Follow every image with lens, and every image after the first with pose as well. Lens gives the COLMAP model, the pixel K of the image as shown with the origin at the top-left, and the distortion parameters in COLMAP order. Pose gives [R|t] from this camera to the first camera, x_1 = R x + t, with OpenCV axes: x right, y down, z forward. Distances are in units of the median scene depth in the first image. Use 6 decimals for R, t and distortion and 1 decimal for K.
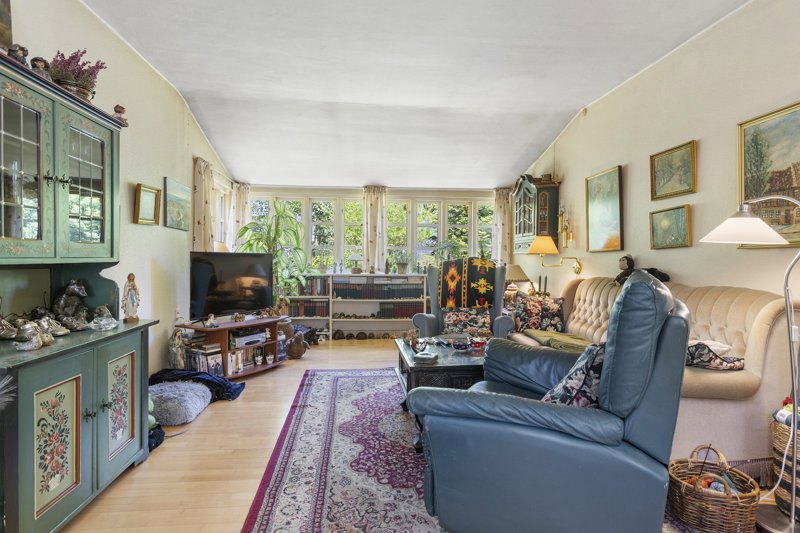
lens RADIAL K [[465.7, 0, 400.1], [0, 465.7, 258.4], [0, 0, 1]] dist [-0.009233, -0.001177]
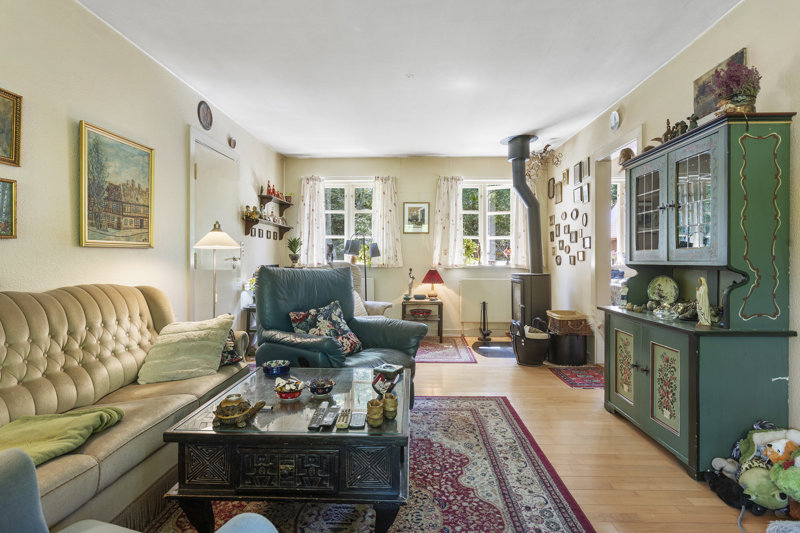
lens RADIAL K [[415.3, 0, 404.8], [0, 415.3, 262.6], [0, 0, 1]] dist [0.000692, 0.000373]
pose [[-0.991348, -0.010164, 0.130868, -0.084439], [-0.009665, 0.999943, 0.004442, 0.004564], [-0.130906, 0.003139, -0.991390, 1.971248]]
